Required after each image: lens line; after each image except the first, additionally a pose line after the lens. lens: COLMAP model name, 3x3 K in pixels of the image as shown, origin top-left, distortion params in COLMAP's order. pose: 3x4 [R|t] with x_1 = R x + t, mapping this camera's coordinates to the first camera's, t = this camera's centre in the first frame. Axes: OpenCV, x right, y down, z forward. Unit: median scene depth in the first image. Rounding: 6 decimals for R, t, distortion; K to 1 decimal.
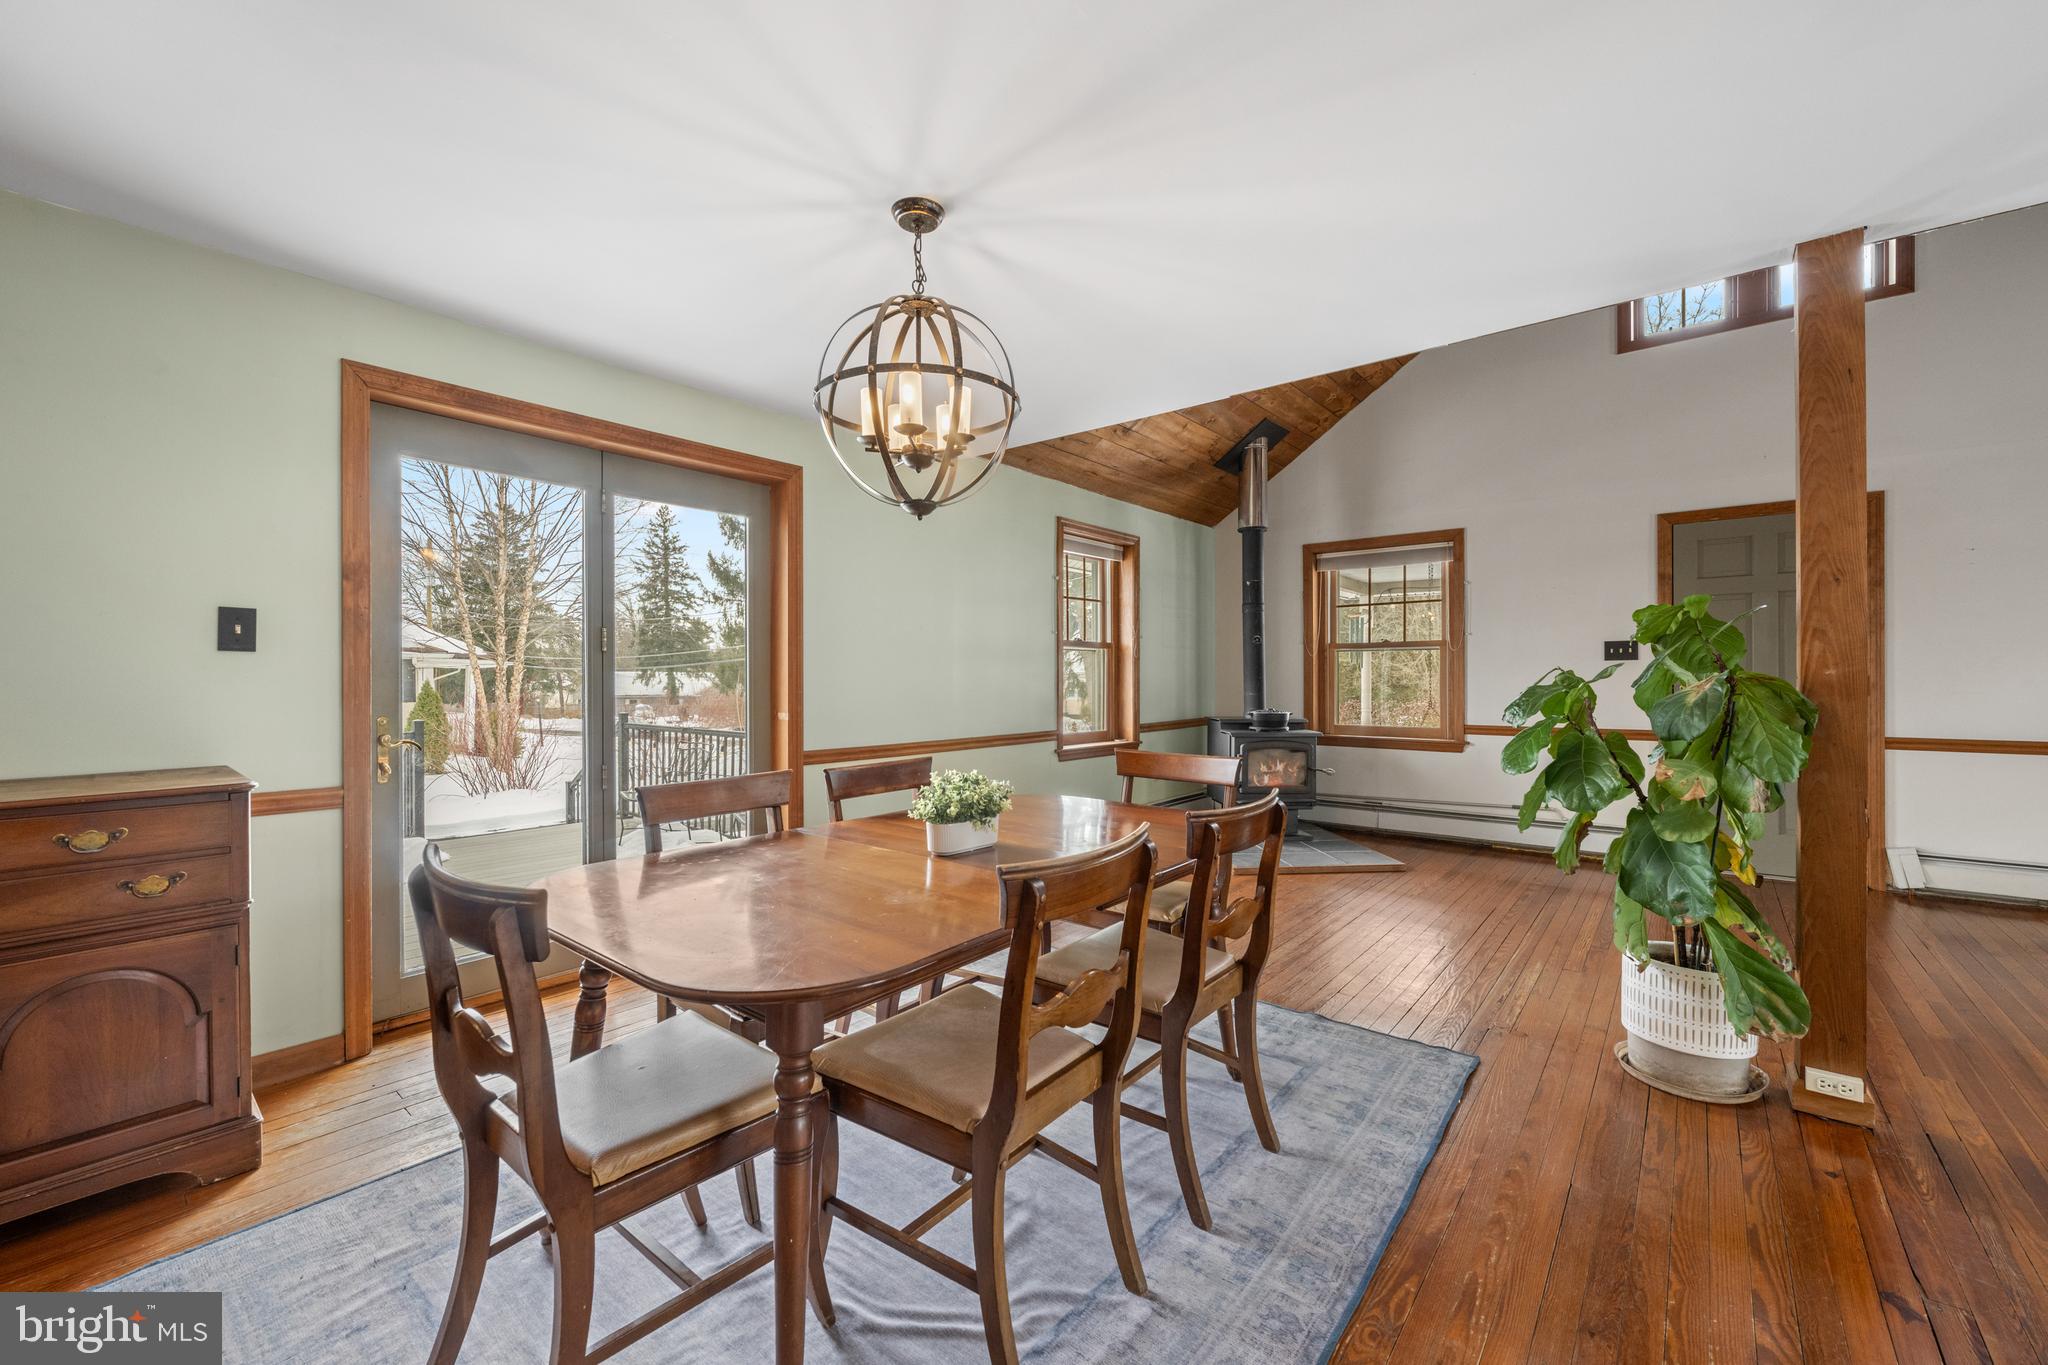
lens RADIAL K [[812.3, 0, 1013.3], [0, 812.3, 683.4], [0, 0, 1]] dist [0.001236, -0.000479]
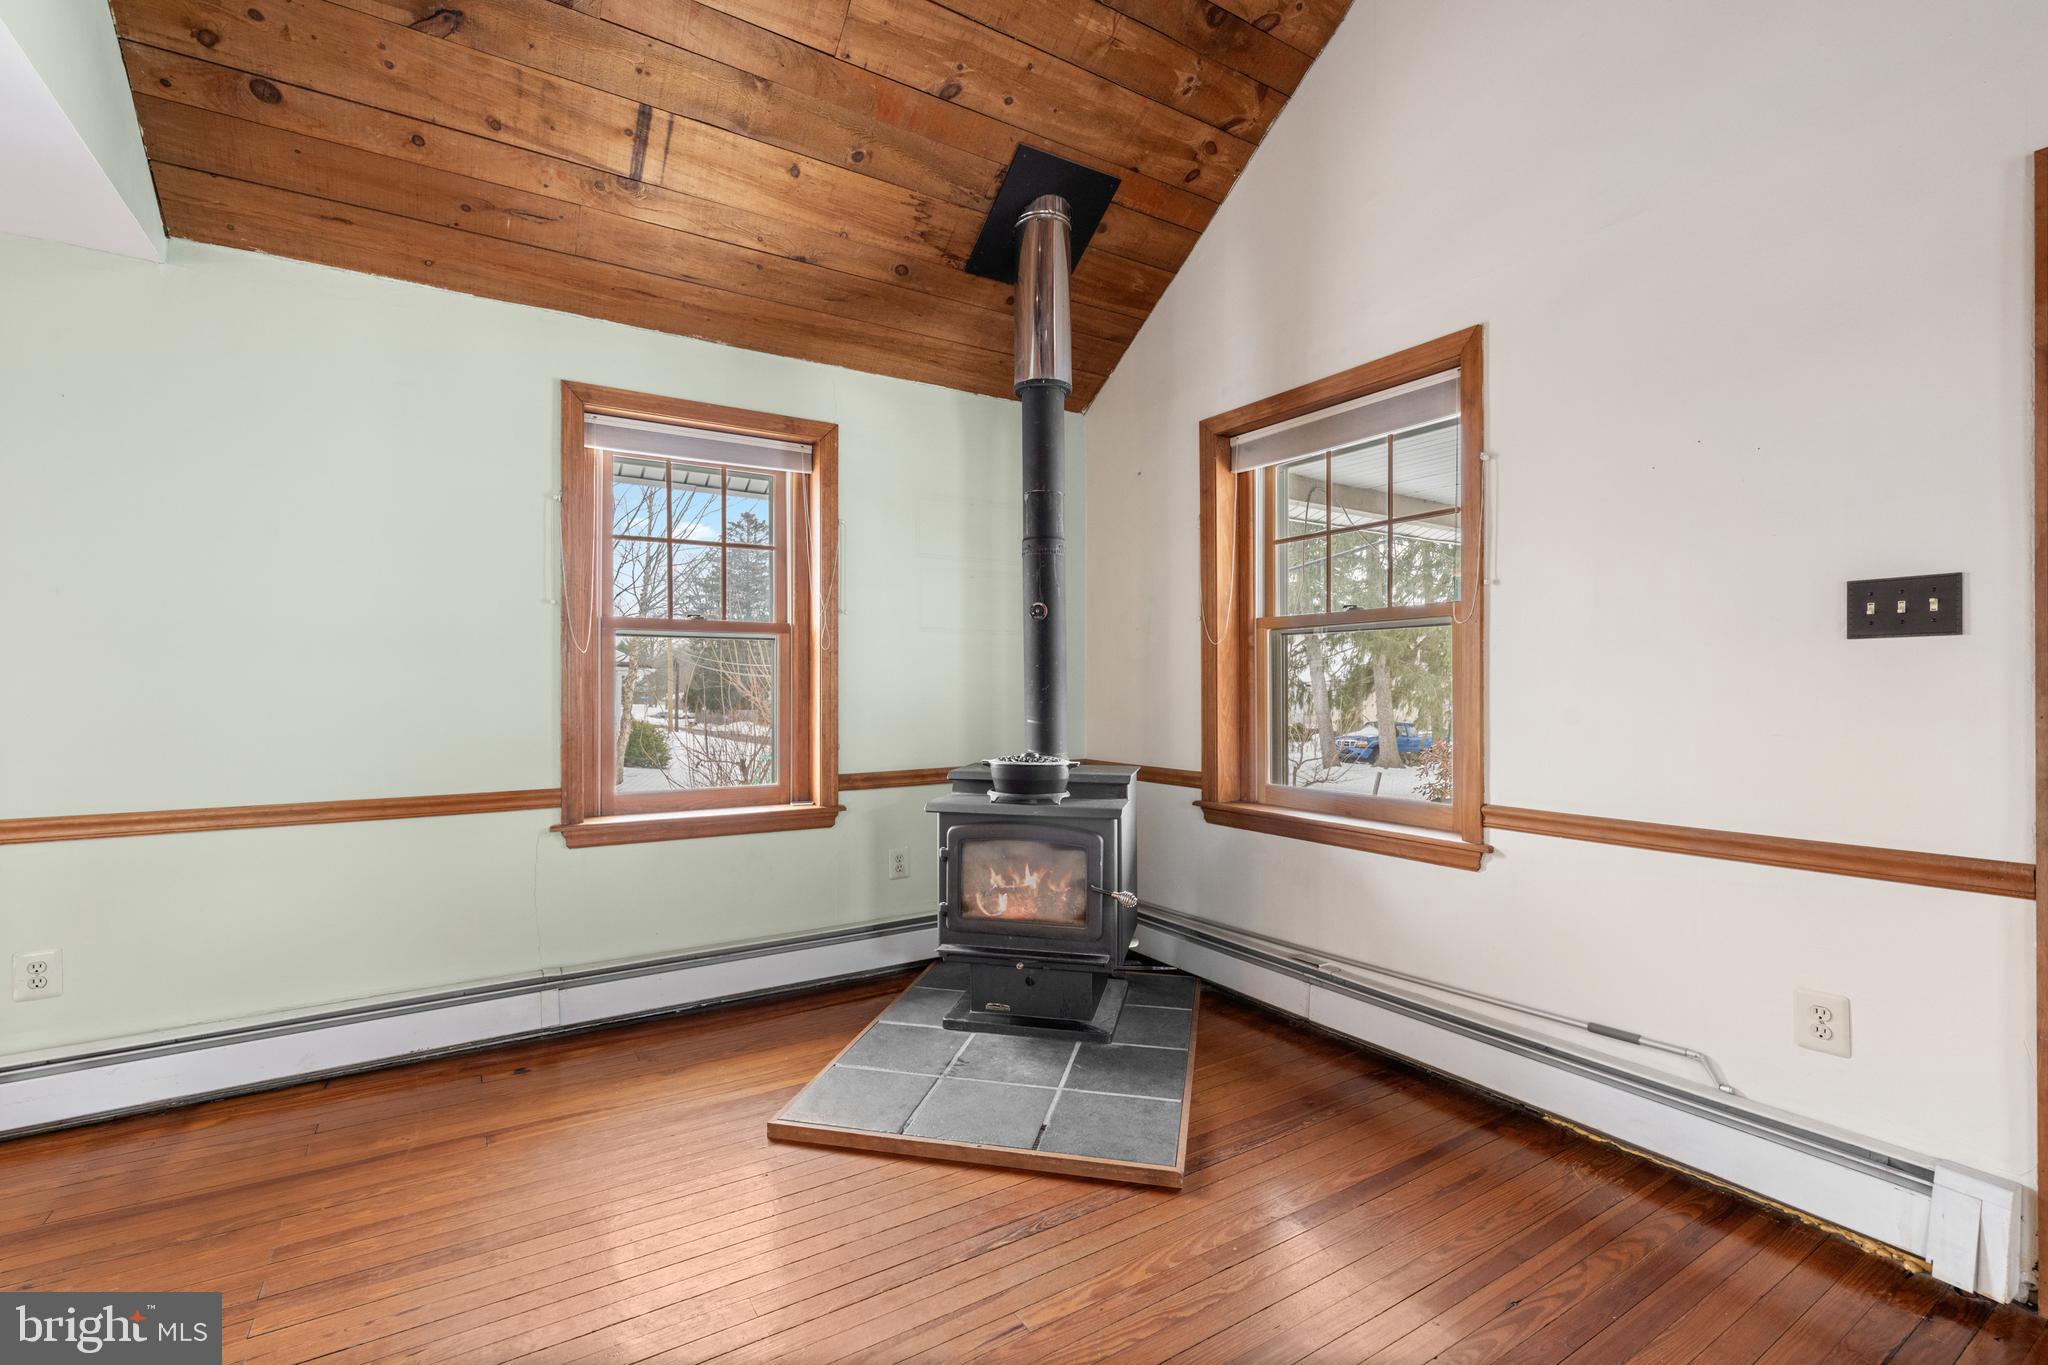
lens RADIAL K [[904.9, 0, 1002.0], [0, 904.9, 687.9], [0, 0, 1]] dist [-0.001318, -0.000049]
pose [[0.951793, 0.001235, -0.306740, 0.472639], [-0.002141, 0.999994, -0.002617, -0.006014], [0.306735, 0.003148, 0.951790, 0.500794]]
